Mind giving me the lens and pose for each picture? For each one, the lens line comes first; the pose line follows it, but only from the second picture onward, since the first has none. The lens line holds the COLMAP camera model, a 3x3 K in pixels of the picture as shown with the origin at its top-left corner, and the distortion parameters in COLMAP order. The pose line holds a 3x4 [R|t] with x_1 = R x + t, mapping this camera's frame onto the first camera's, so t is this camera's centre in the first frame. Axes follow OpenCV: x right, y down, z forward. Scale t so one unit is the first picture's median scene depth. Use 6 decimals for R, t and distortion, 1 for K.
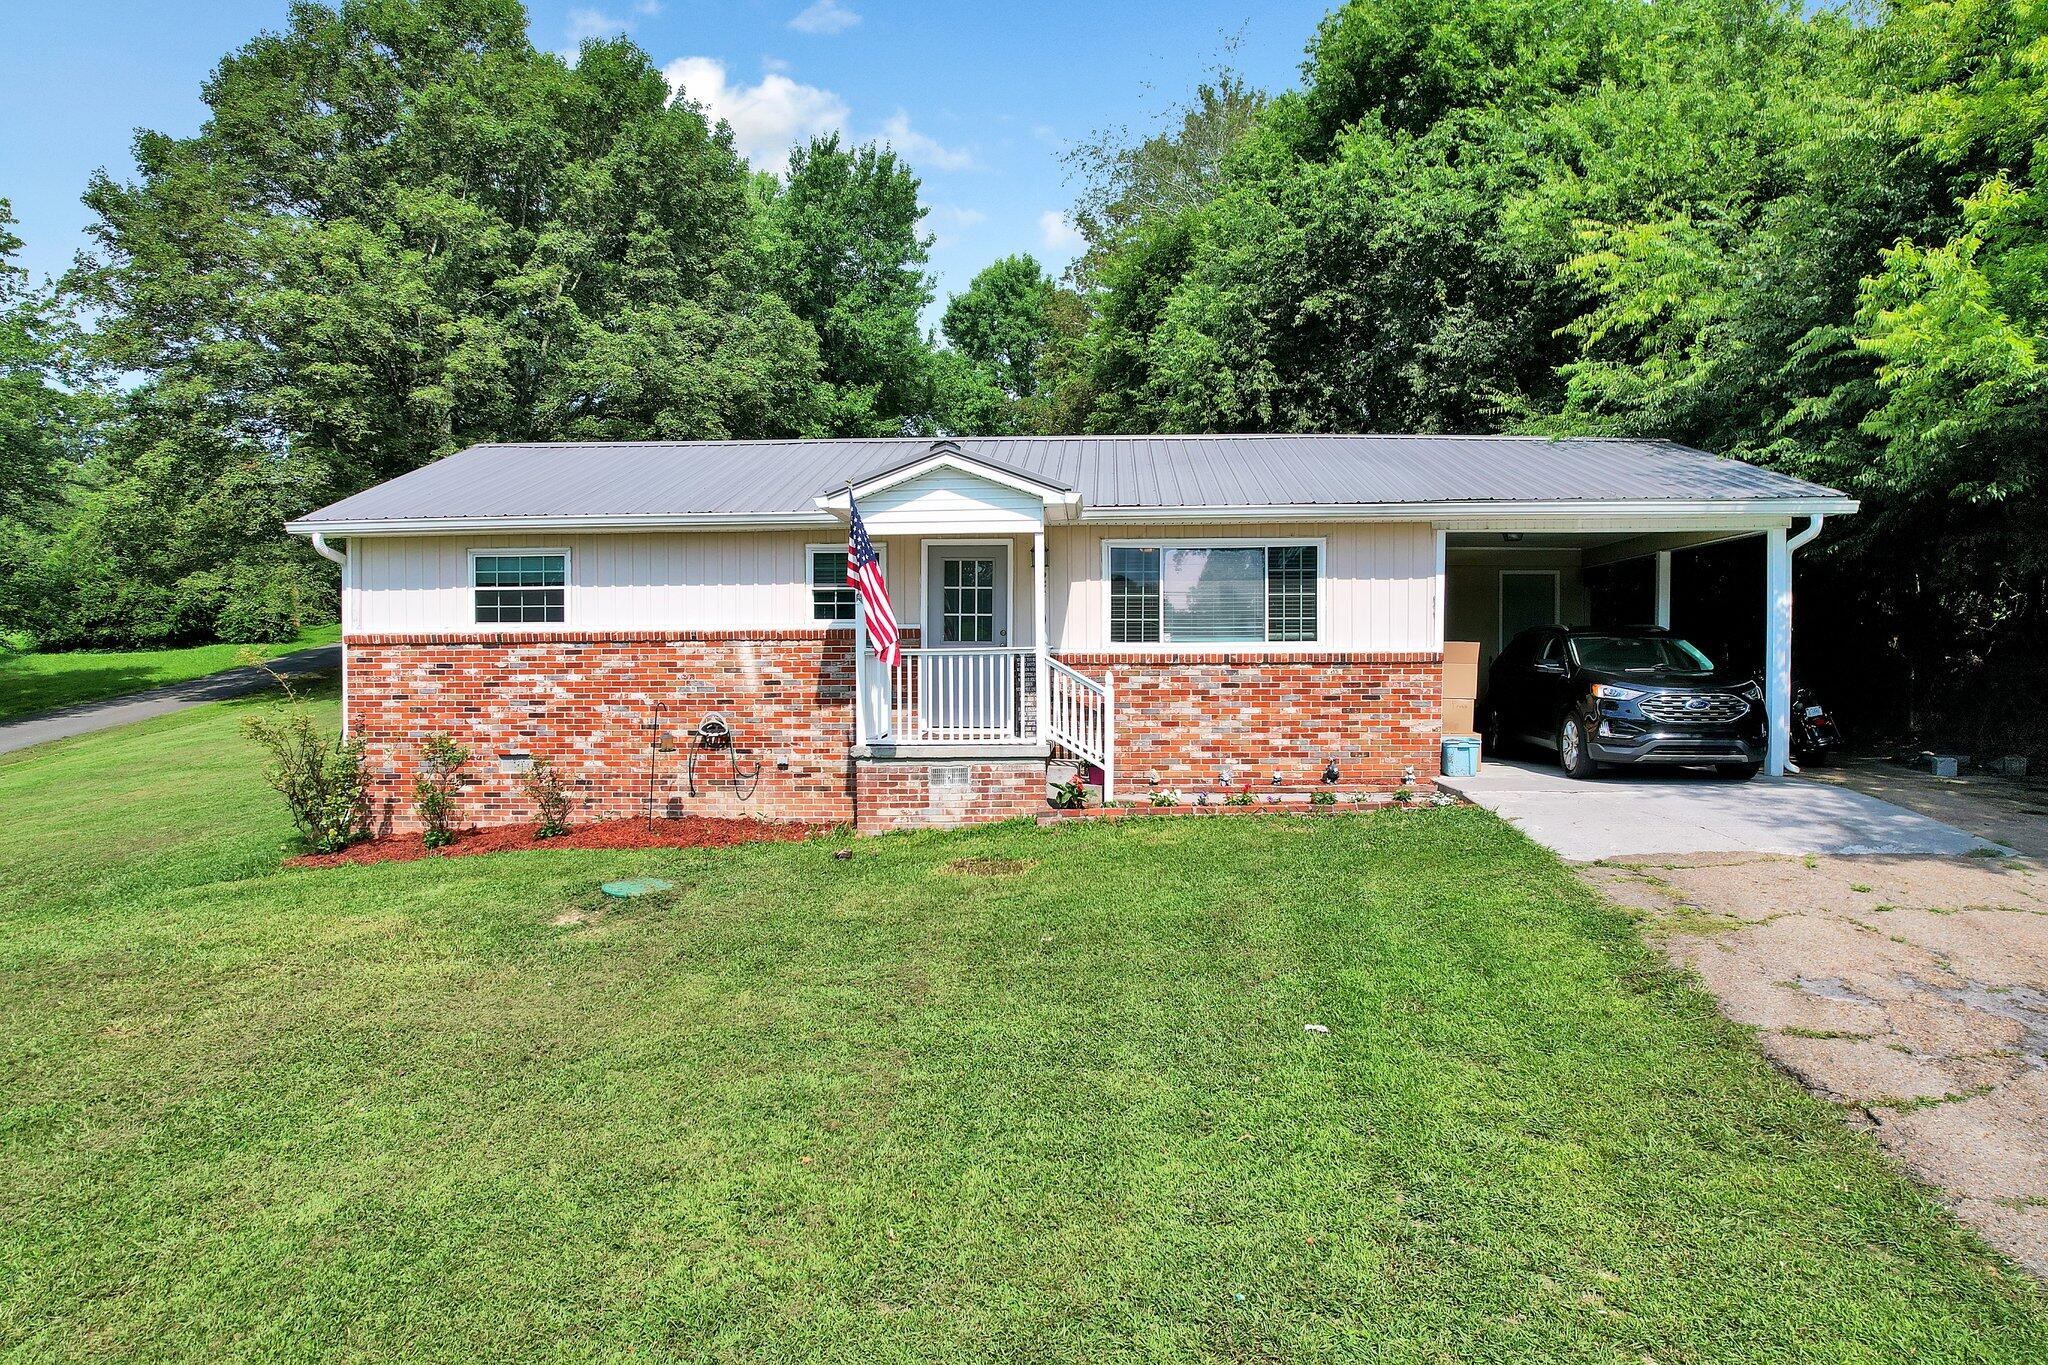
lens RADIAL K [[1302.5, 0, 1037.6], [0, 1302.5, 695.3], [0, 0, 1]] dist [-0.062865, 0.050184]
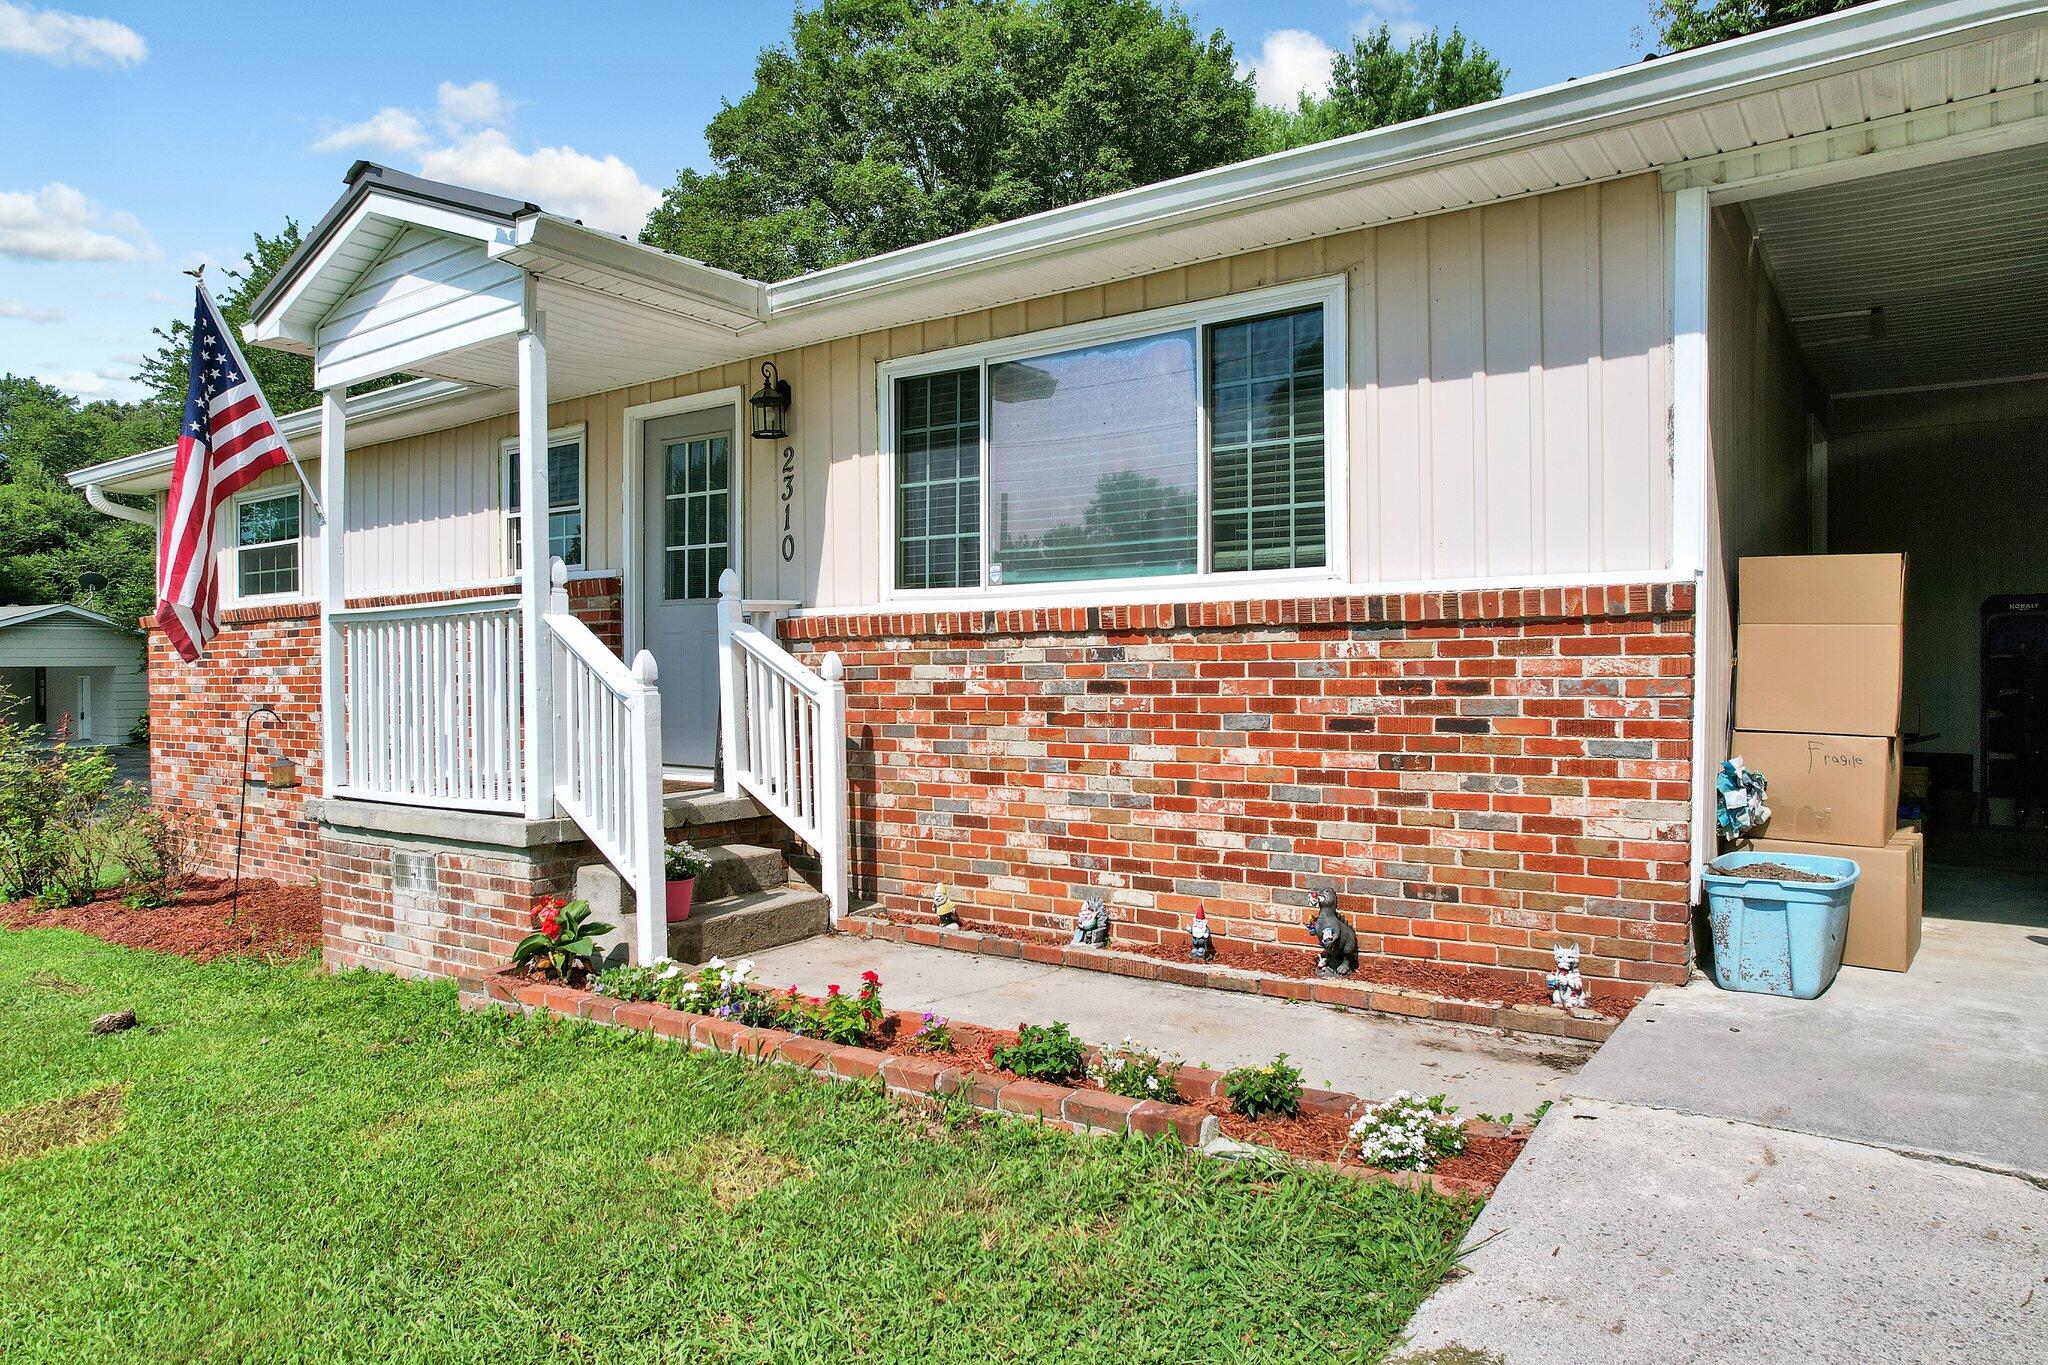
lens RADIAL K [[1302.5, 0, 1043.5], [0, 1302.5, 688.5], [0, 0, 1]] dist [-0.062865, 0.050184]
pose [[0.843873, 0.005986, -0.536509, 0.338539], [-0.012063, 0.999897, -0.007817, -0.003894], [0.536407, 0.013068, 0.843858, 0.646302]]
